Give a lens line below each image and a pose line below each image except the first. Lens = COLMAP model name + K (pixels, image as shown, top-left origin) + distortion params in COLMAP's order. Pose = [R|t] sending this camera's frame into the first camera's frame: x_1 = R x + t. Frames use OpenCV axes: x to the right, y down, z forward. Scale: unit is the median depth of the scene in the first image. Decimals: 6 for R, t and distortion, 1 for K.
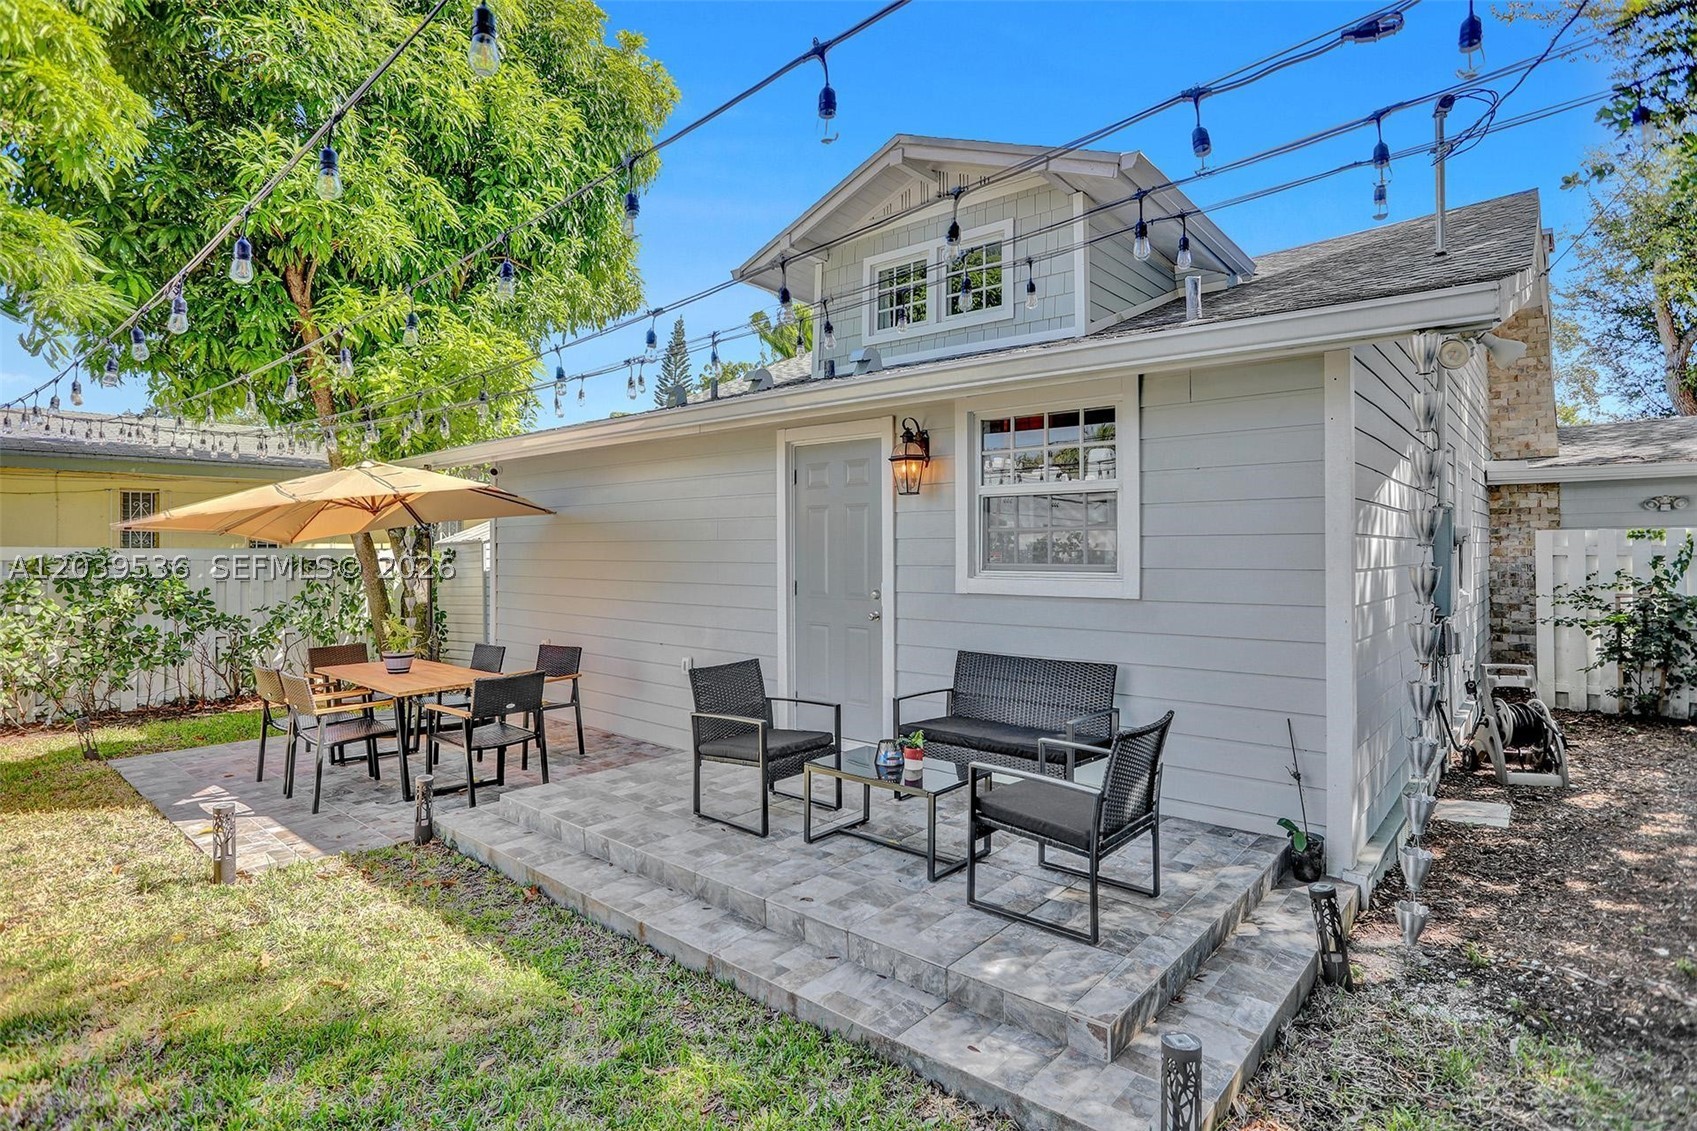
lens RADIAL K [[858.8, 0, 843.2], [0, 858.8, 549.7], [0, 0, 1]] dist [-0.034935, -0.000005]
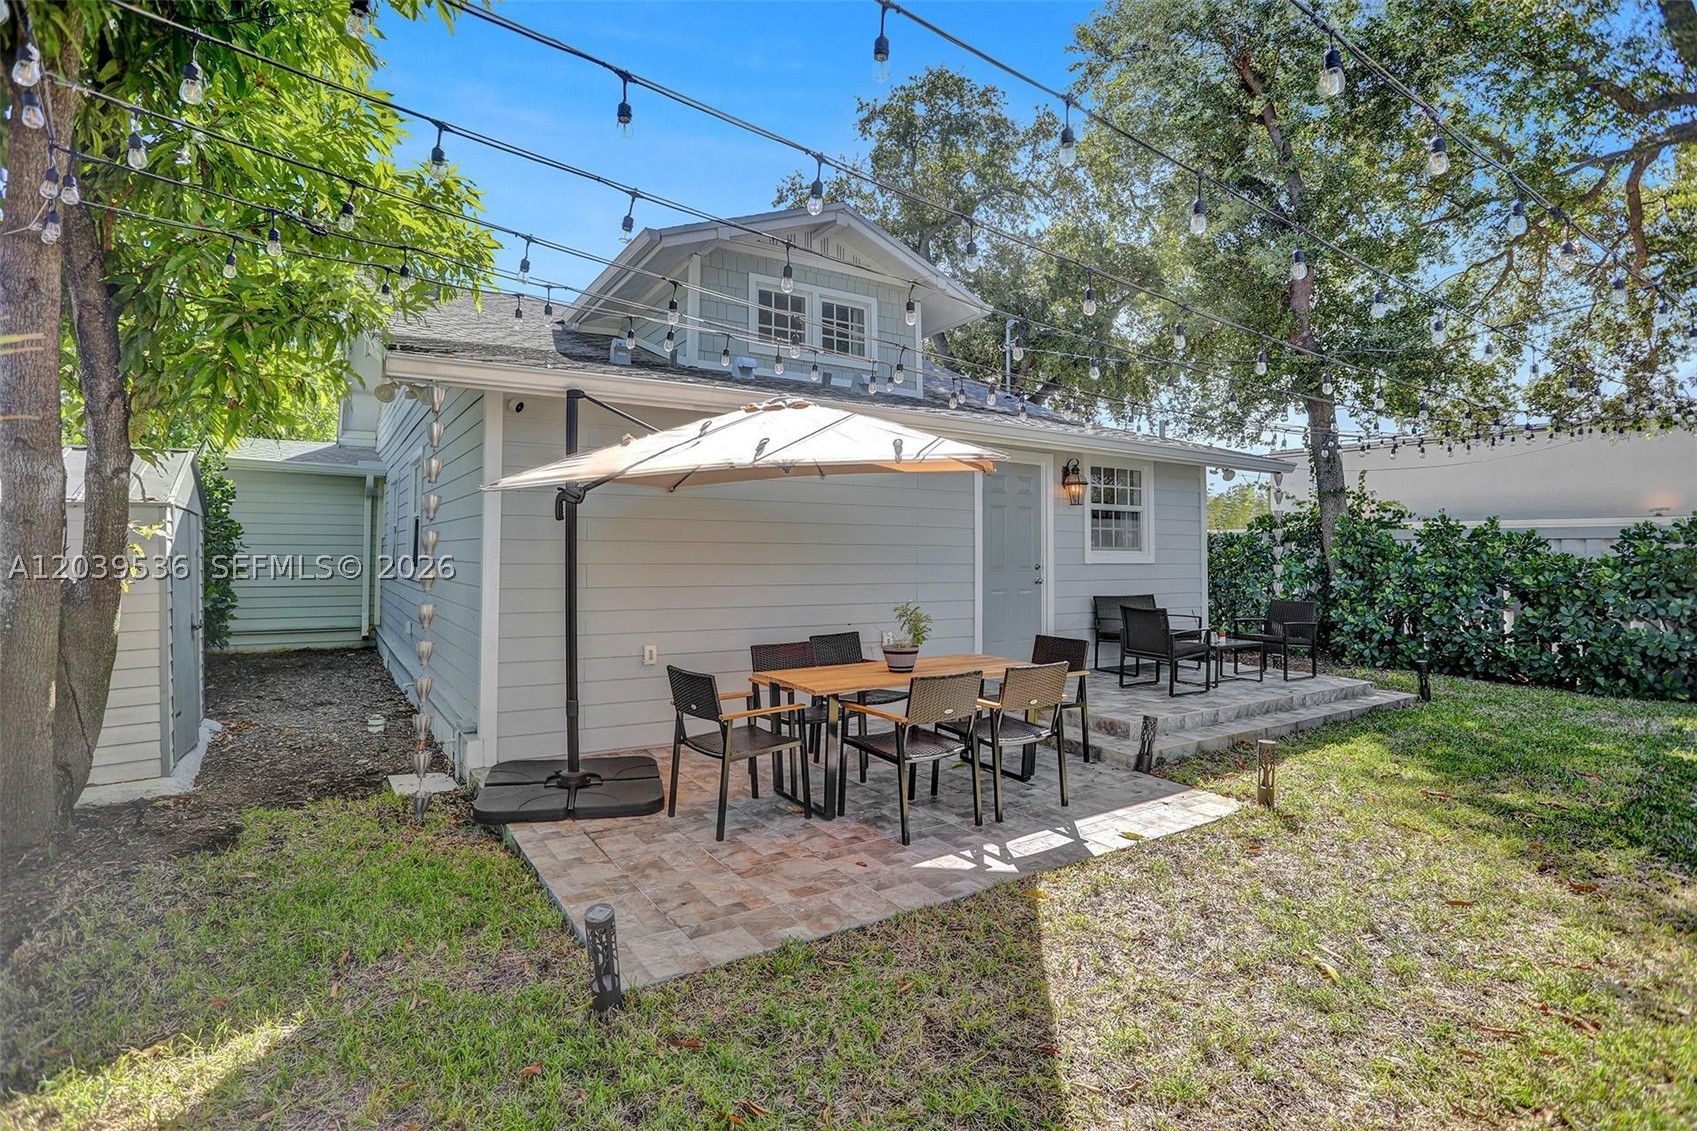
lens RADIAL K [[858.8, 0, 843.2], [0, 858.8, 549.7], [0, 0, 1]] dist [-0.034935, -0.000005]
pose [[0.310164, 0.006638, 0.950660, -1.622694], [-0.005169, 0.999973, -0.005296, 0.033004], [-0.950669, -0.003271, 0.310190, 0.901499]]
